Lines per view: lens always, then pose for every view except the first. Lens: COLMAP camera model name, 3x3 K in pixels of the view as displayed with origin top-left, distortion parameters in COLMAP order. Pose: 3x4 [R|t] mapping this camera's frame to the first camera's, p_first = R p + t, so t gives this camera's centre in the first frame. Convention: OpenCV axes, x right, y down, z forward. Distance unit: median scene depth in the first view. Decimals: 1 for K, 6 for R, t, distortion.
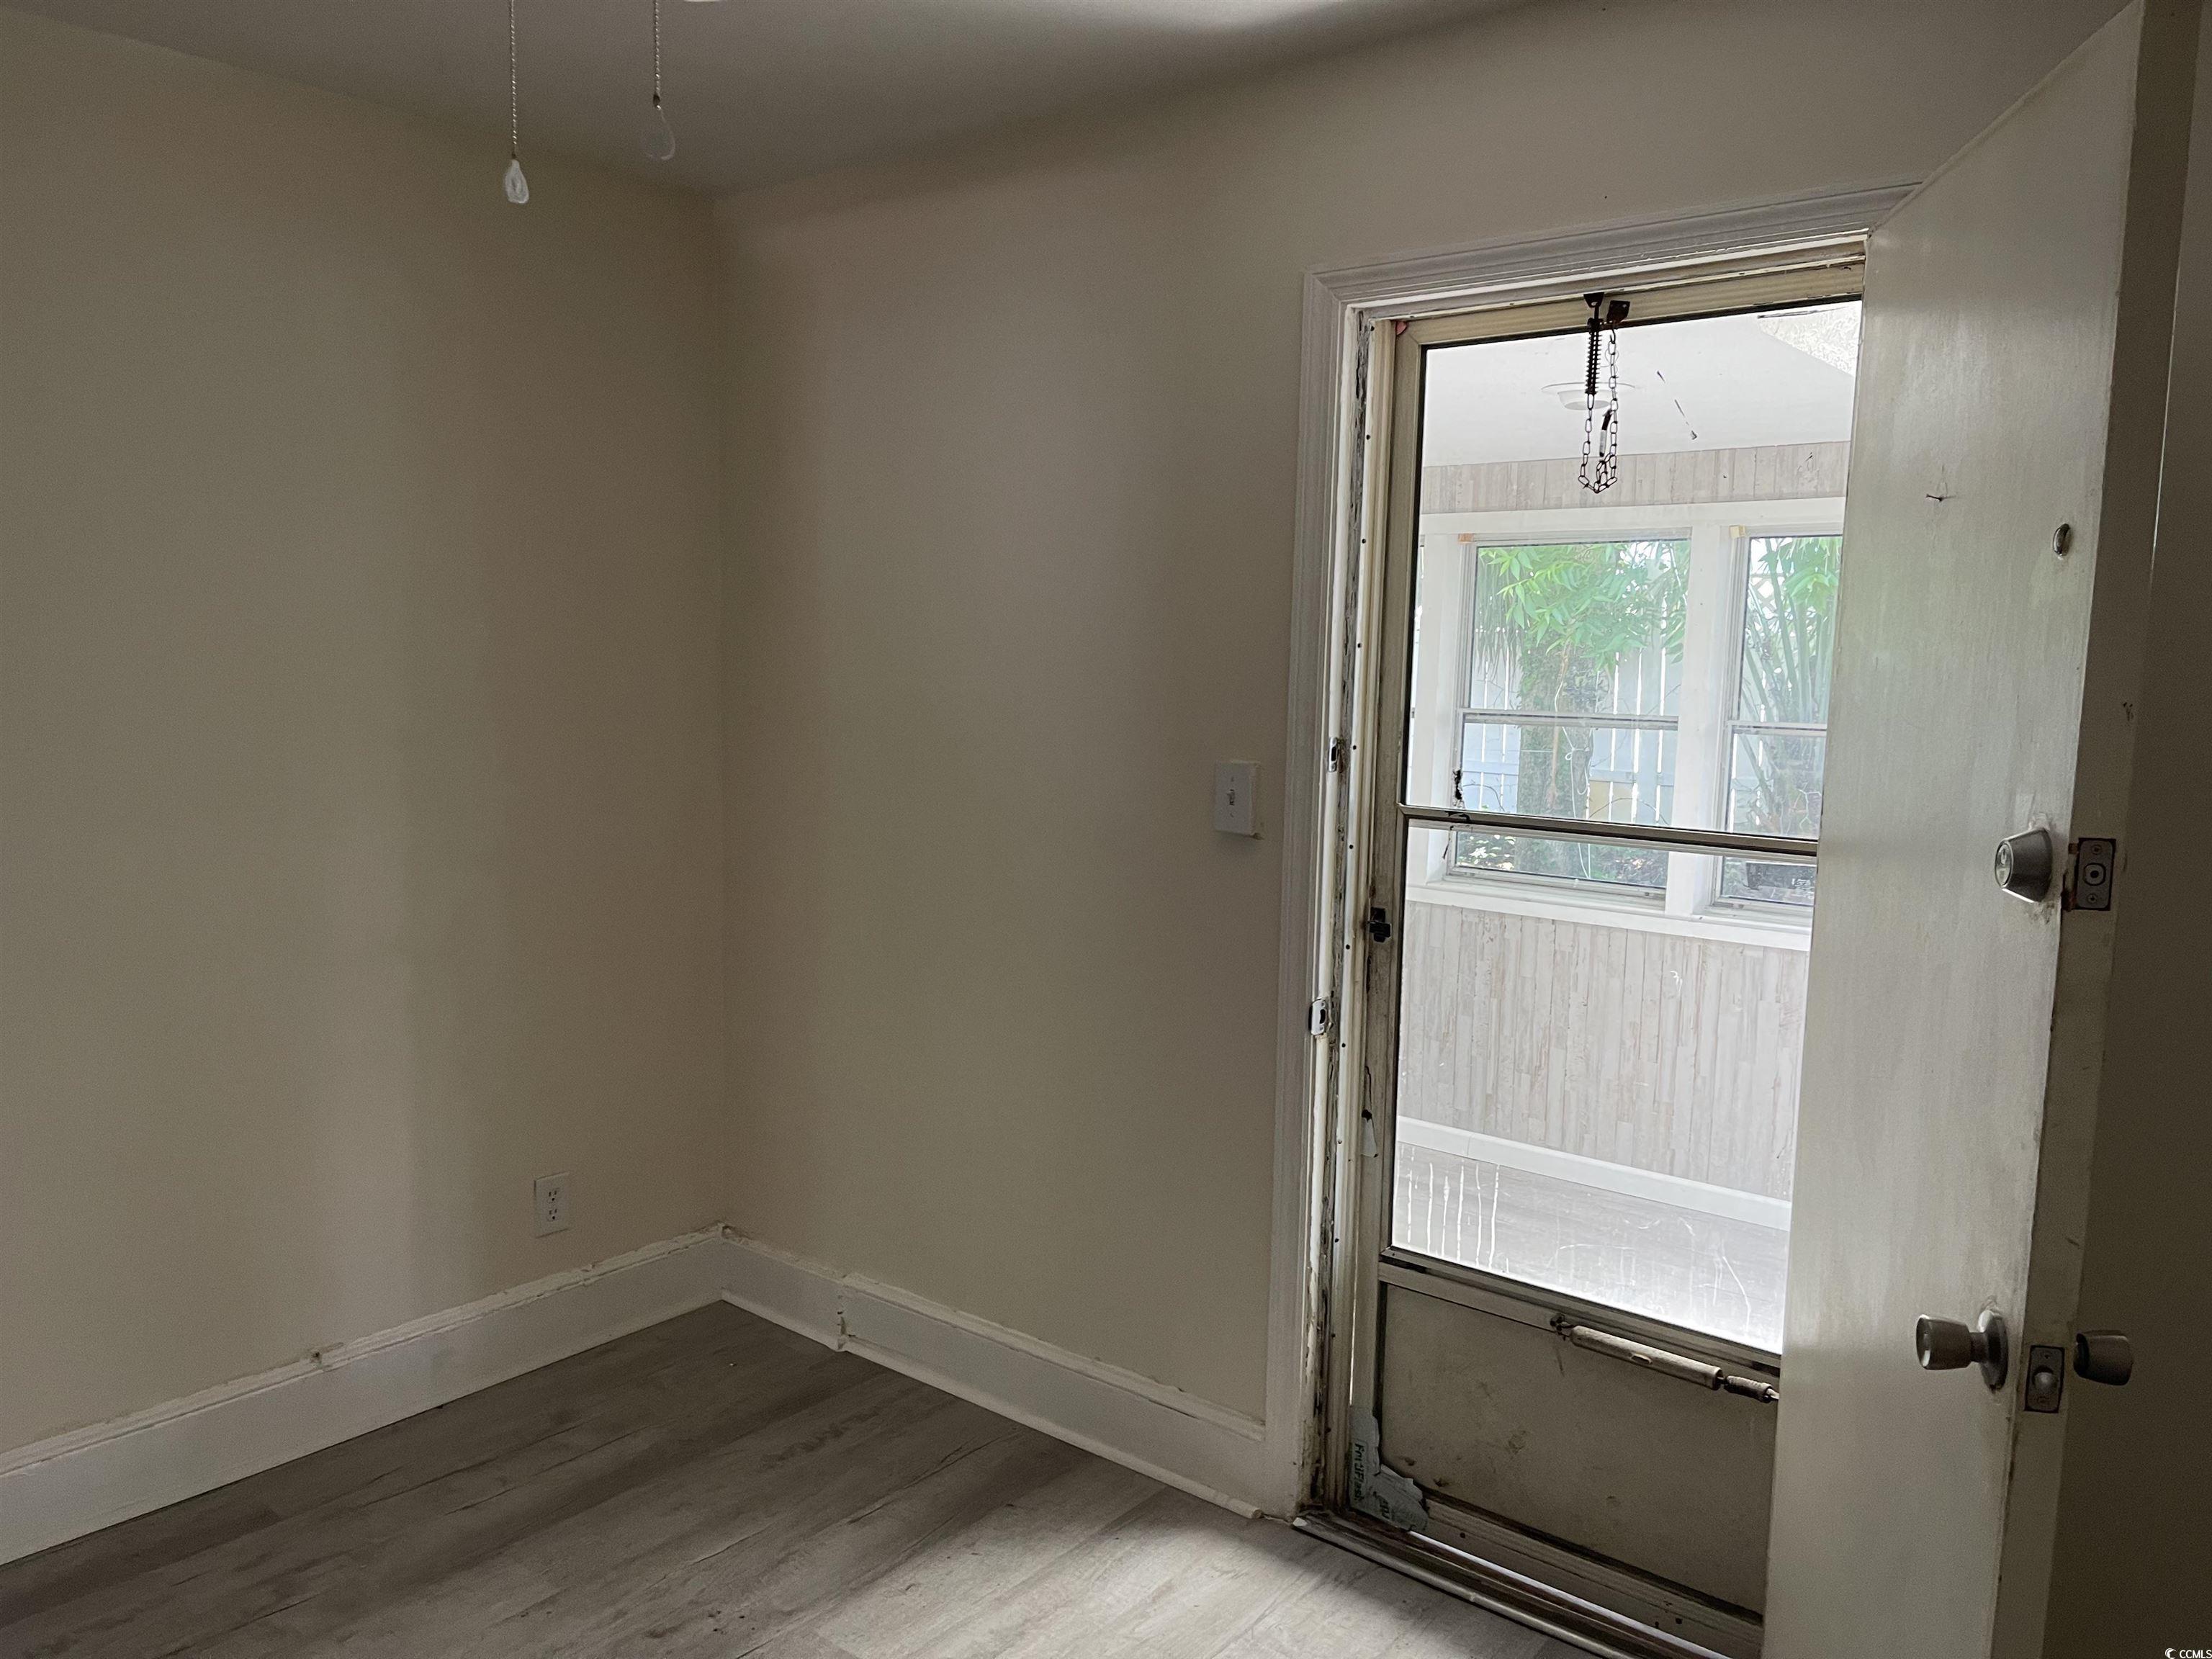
lens RADIAL K [[1637.8, 0, 1106.7], [0, 1637.8, 846.2], [0, 0, 1]] dist [0.064671, -0.075834]
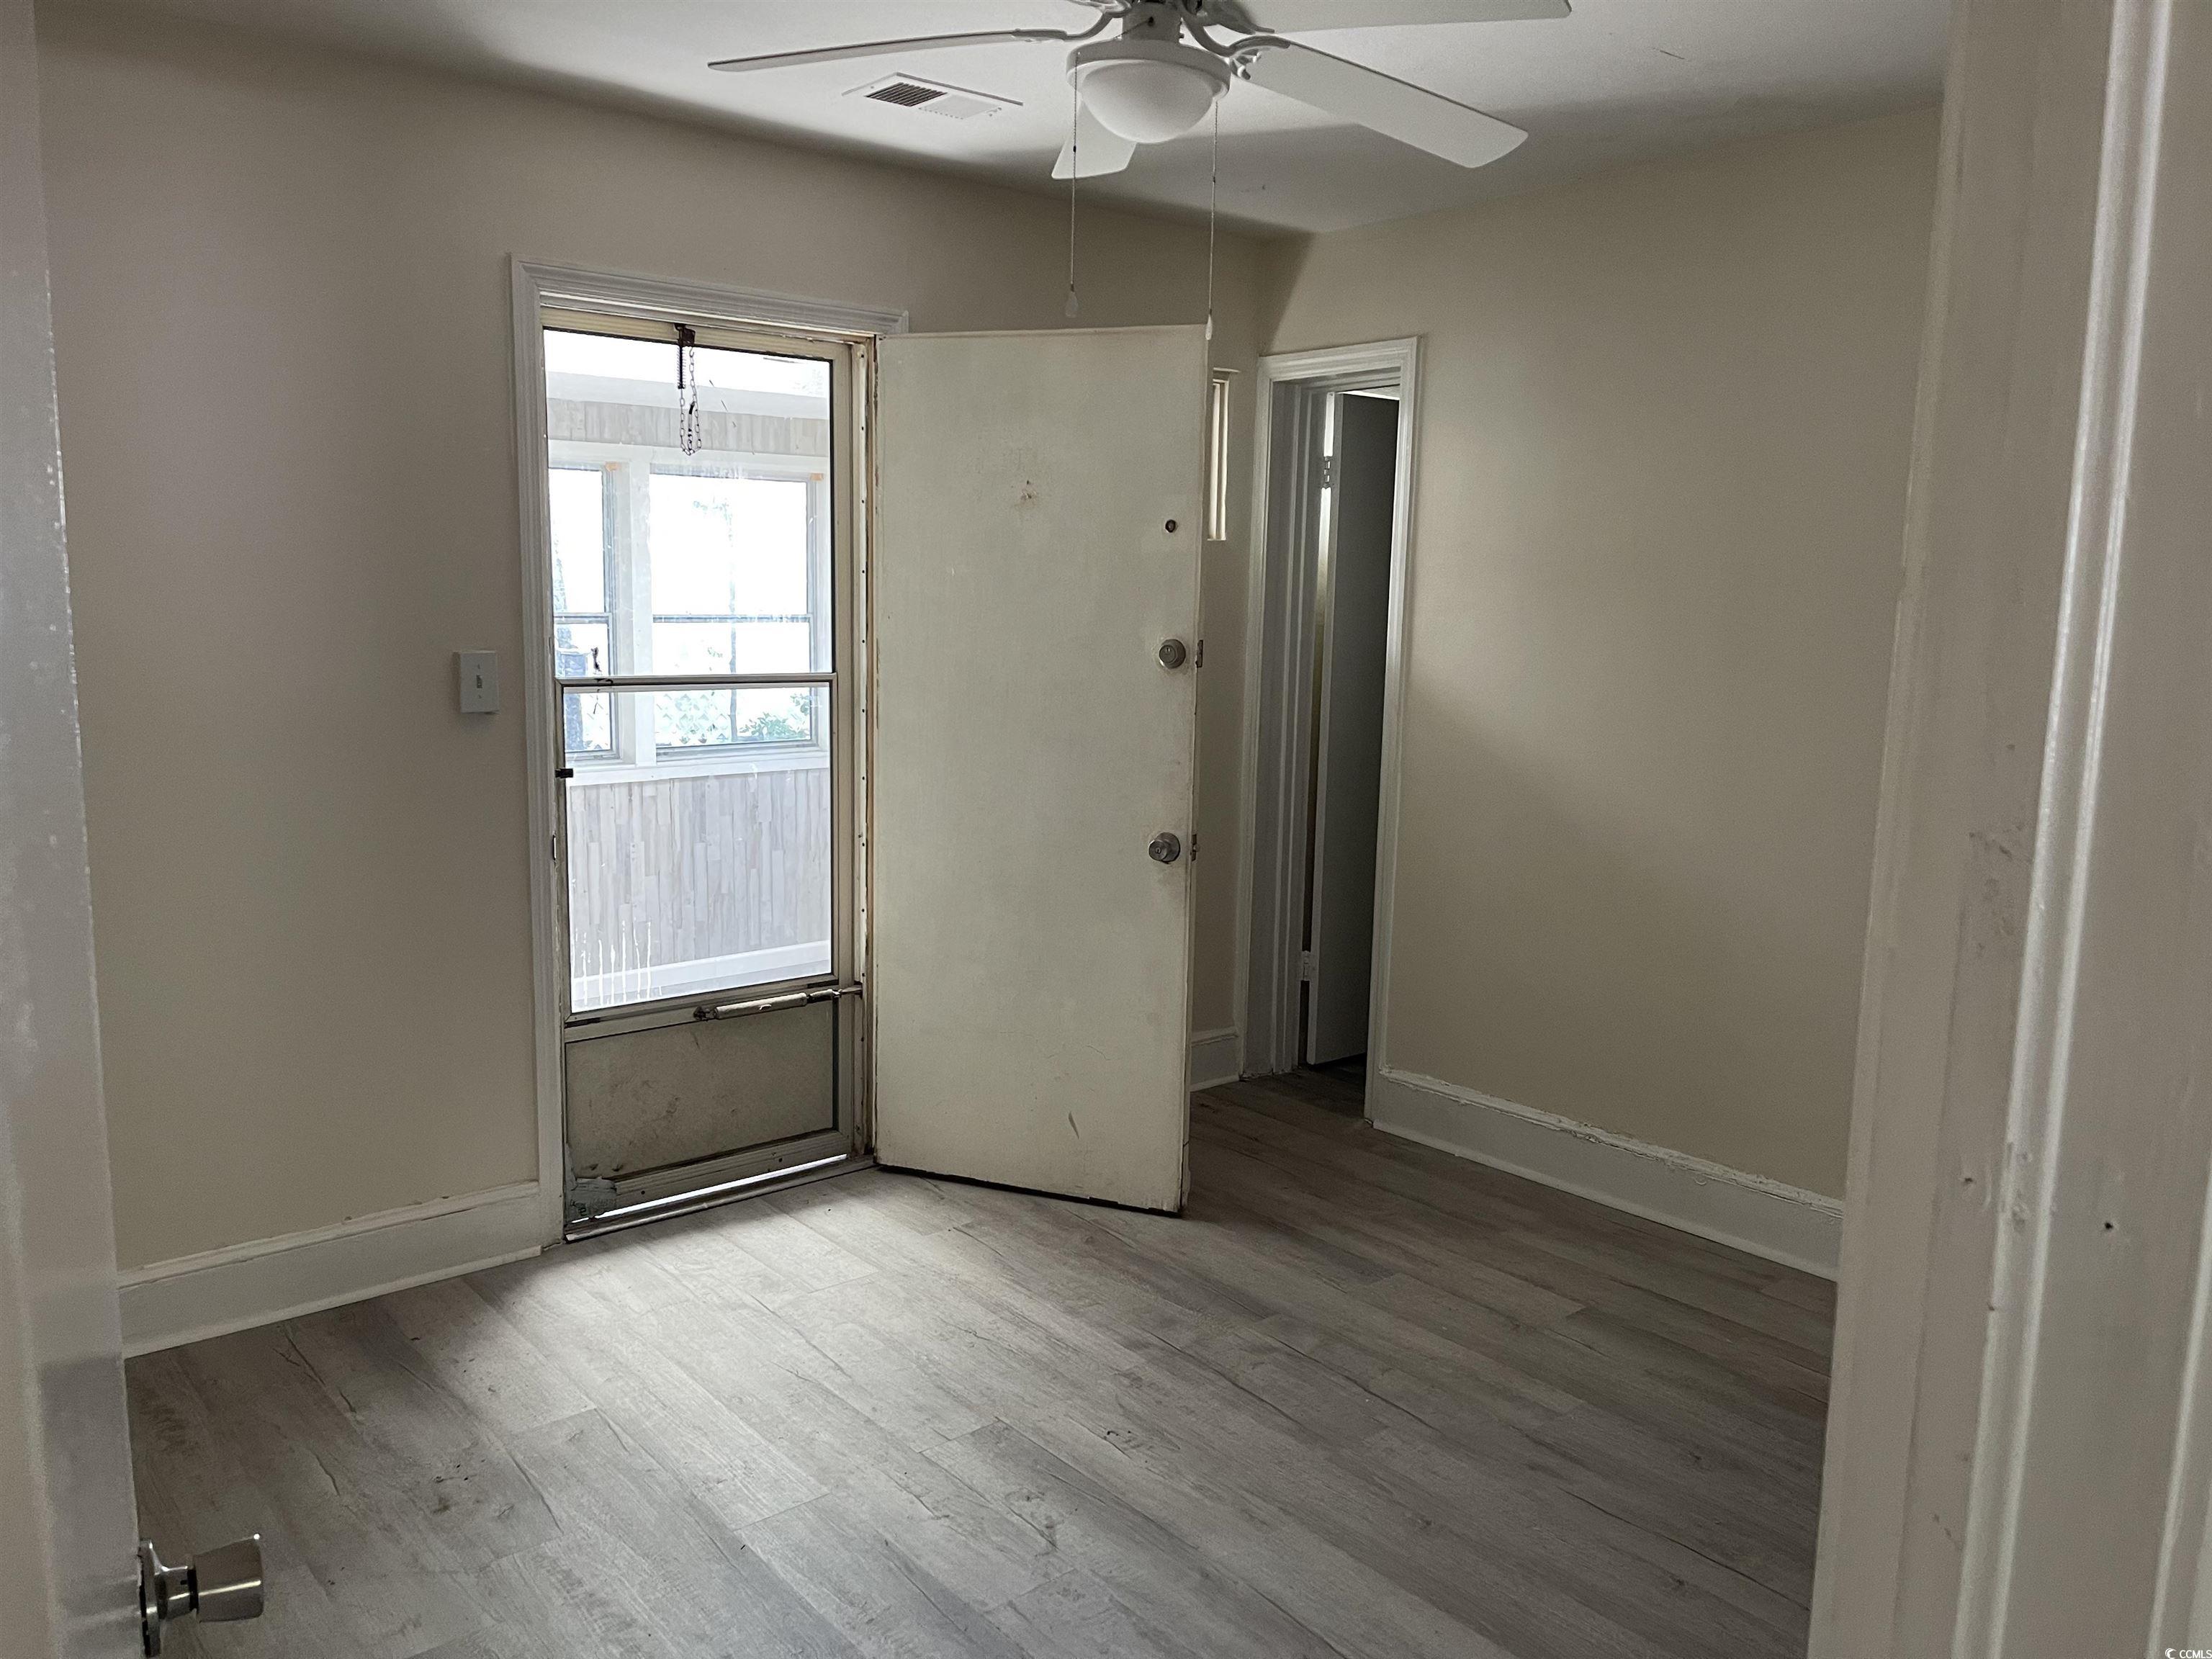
lens RADIAL K [[1637.8, 0, 1103.1], [0, 1637.8, 813.5], [0, 0, 1]] dist [0.064671, -0.075834]
pose [[0.198794, -0.156504, 0.967464, -1.073292], [0.100586, 0.985212, 0.138707, -0.059321], [-0.974866, 0.069739, 0.211597, 0.318597]]
